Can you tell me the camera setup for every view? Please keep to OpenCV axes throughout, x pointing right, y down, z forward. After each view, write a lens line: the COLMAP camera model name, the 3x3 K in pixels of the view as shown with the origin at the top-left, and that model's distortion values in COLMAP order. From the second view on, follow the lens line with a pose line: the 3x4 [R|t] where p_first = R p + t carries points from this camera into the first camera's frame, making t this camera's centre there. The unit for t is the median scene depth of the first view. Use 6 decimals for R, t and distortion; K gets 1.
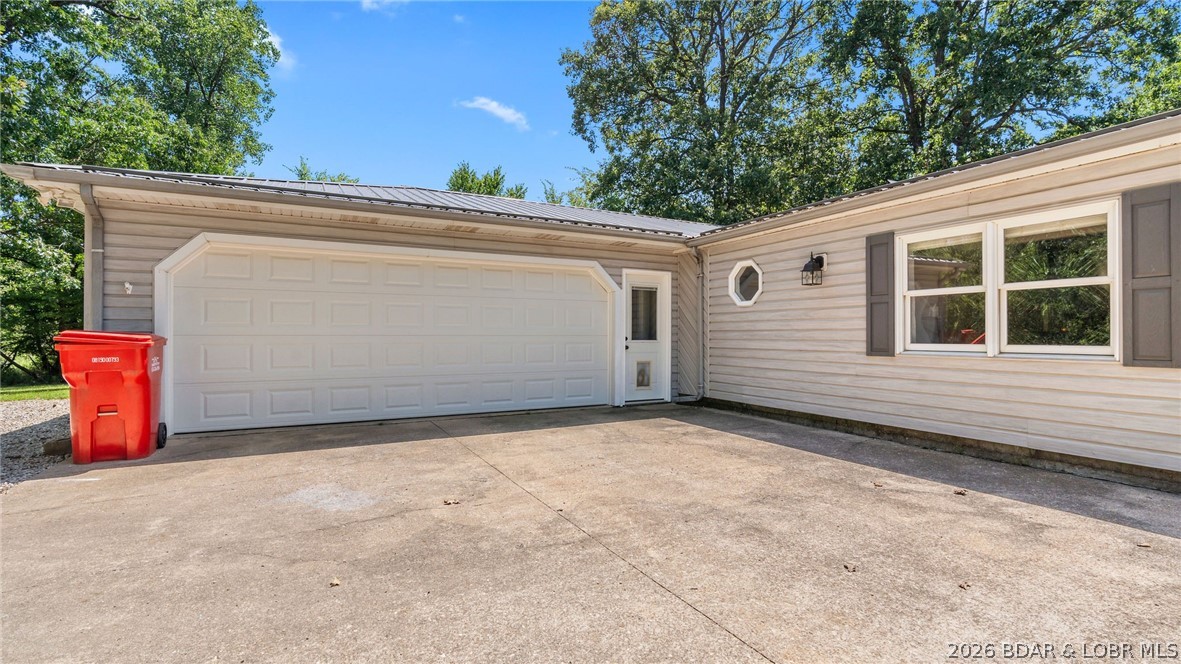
lens RADIAL K [[529.2, 0, 581.2], [0, 529.2, 332.1], [0, 0, 1]] dist [-0.010513, 0.001977]
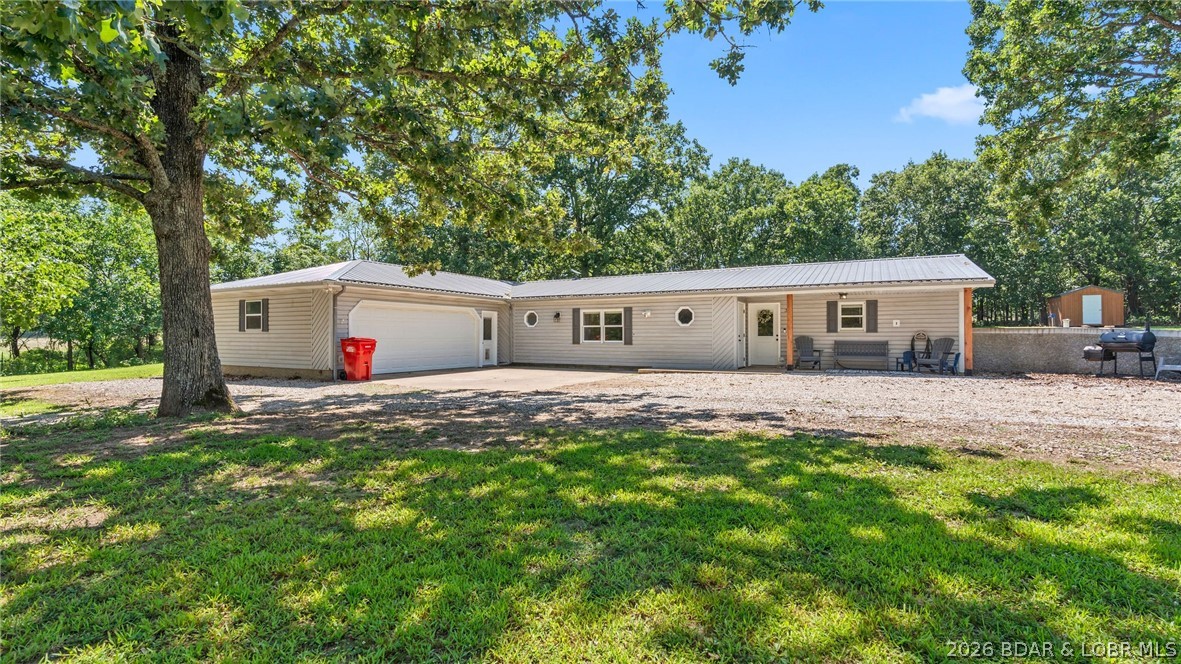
lens RADIAL K [[529.2, 0, 599.4], [0, 529.2, 334.4], [0, 0, 1]] dist [-0.010513, 0.001977]
pose [[0.813525, 0.004498, 0.581513, -1.045131], [-0.005657, 0.999984, 0.000180, -0.016419], [-0.581502, -0.003436, 0.813537, -1.503817]]
